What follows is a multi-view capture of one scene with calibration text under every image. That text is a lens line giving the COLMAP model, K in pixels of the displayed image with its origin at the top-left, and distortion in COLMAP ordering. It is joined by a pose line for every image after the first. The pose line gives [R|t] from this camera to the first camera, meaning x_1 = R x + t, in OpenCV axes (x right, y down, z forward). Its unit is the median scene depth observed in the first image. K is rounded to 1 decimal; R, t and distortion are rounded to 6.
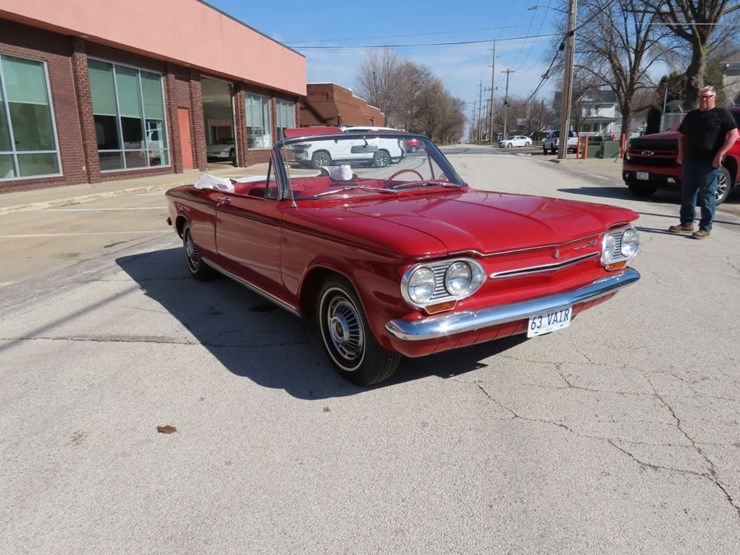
lens RADIAL K [[543.8, 0, 371.4], [0, 543.8, 275.8], [0, 0, 1]] dist [0.009030, -0.007885]
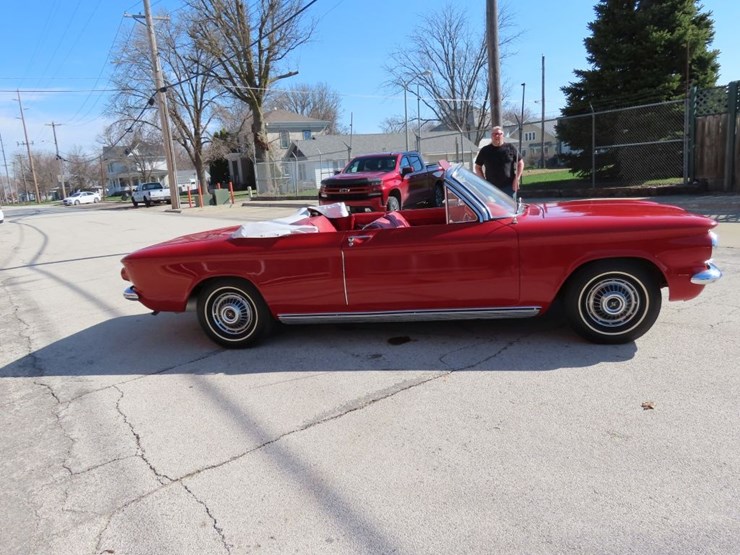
lens RADIAL K [[545.8, 0, 375.1], [0, 545.8, 276.4], [0, 0, 1]] dist [0.002163, 0.002653]
pose [[0.701168, -0.167366, 0.693075, -0.258228], [0.231082, 0.972934, 0.001167, -0.018959], [-0.674511, 0.159339, 0.720865, 0.082648]]
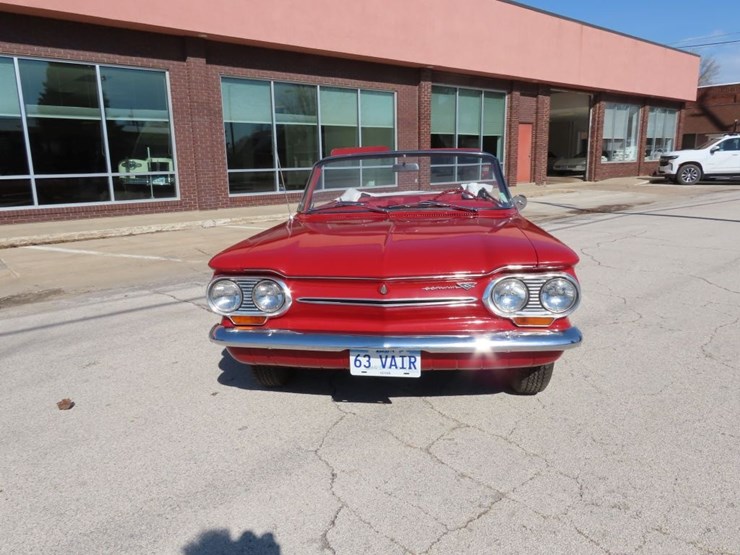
lens RADIAL K [[543.8, 0, 371.4], [0, 543.8, 275.8], [0, 0, 1]] dist [0.009030, -0.007885]
pose [[0.766082, 0.128059, -0.629857, 0.155641], [-0.141931, 0.989465, 0.028545, -0.014924], [0.626877, 0.067529, 0.776186, 0.052025]]
